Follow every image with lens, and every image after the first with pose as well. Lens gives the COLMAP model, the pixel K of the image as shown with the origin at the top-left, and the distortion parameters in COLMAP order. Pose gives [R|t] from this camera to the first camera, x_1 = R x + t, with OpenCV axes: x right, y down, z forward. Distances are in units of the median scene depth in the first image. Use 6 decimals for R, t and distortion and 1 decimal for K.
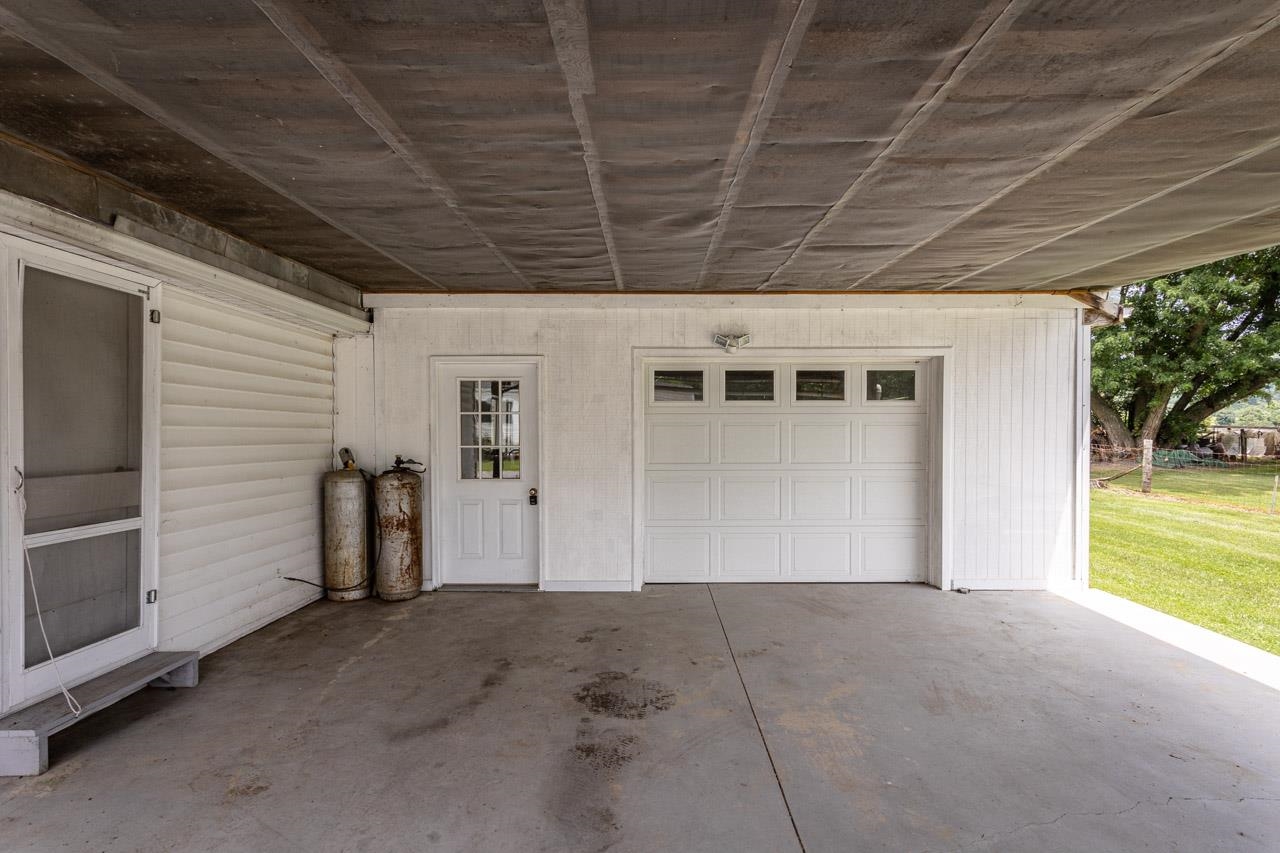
lens RADIAL K [[604.7, 0, 640.0], [0, 604.7, 426.5], [0, 0, 1]] dist [0.000820, -0.022729]
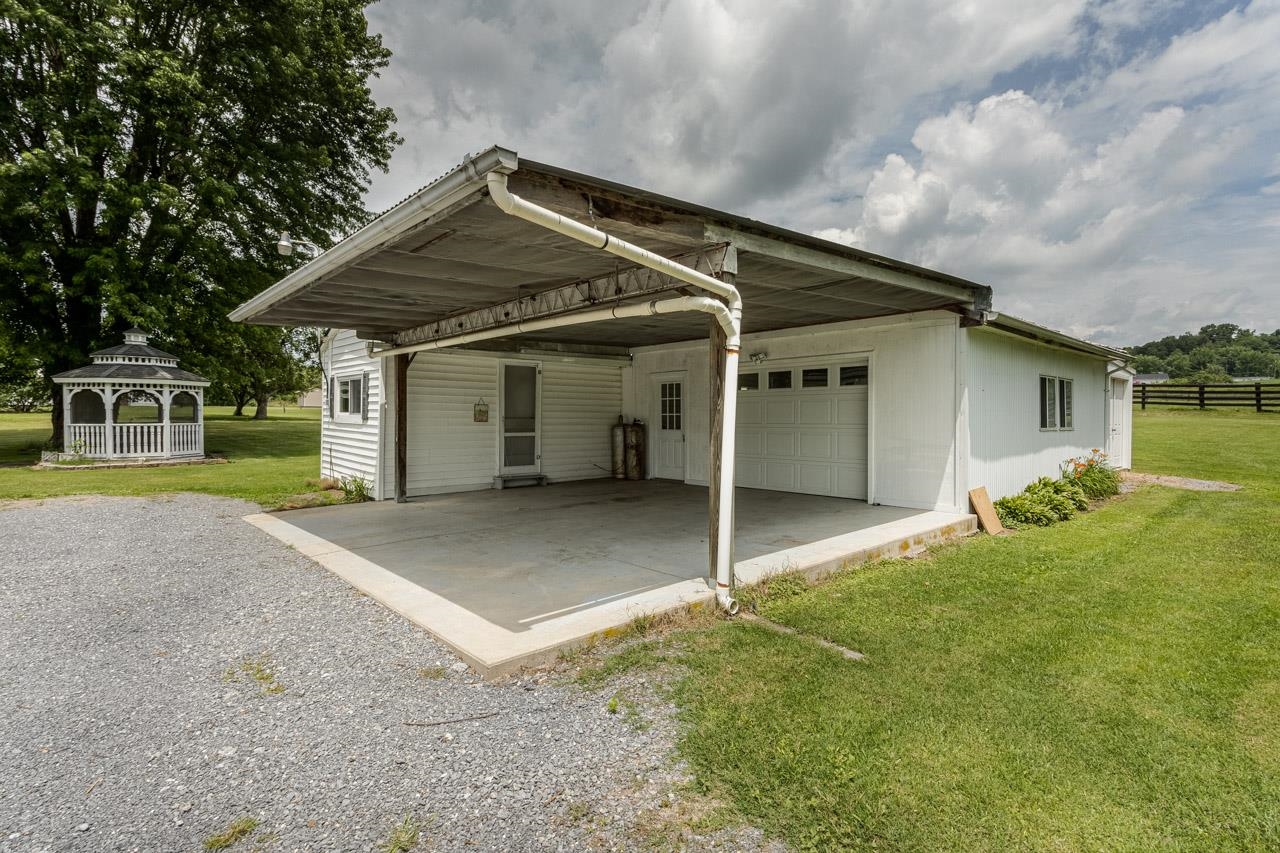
lens RADIAL K [[604.7, 0, 640.0], [0, 604.7, 426.5], [0, 0, 1]] dist [0.000820, -0.022729]
pose [[0.670129, 0.013636, -0.742119, 1.296610], [0.006356, 0.999689, 0.024108, 0.023949], [0.742217, -0.020872, 0.669834, -0.523305]]
